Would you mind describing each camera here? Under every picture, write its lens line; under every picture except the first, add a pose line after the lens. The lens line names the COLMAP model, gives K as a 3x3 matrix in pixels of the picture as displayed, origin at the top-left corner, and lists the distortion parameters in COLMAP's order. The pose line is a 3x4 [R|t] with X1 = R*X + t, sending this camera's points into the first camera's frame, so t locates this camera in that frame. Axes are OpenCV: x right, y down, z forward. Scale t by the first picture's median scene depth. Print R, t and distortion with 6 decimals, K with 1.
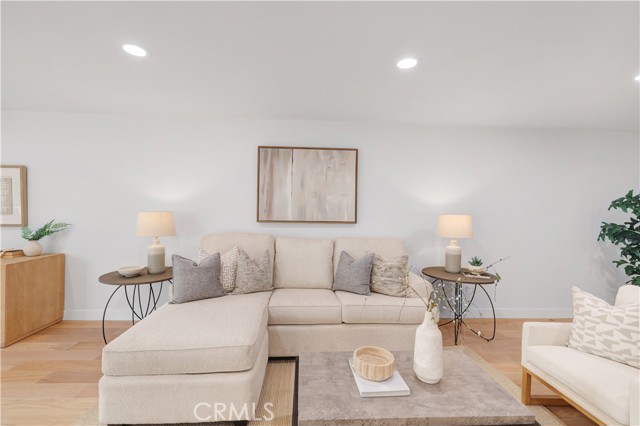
lens RADIAL K [[282.8, 0, 334.9], [0, 282.8, 212.8], [0, 0, 1]] dist [0.004349, -0.000277]
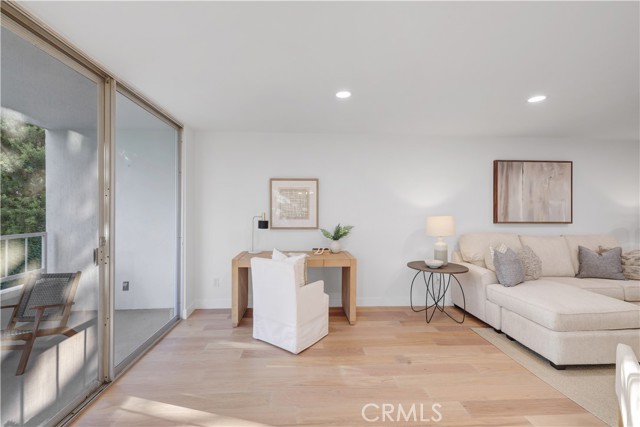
lens RADIAL K [[306.1, 0, 318.1], [0, 306.1, 211.0], [0, 0, 1]] dist [-0.000486, 0.001431]
pose [[0.999471, -0.009125, 0.031220, -1.062951], [0.008968, 0.999947, 0.005139, -0.032361], [-0.031265, -0.004856, 0.999499, -0.272531]]
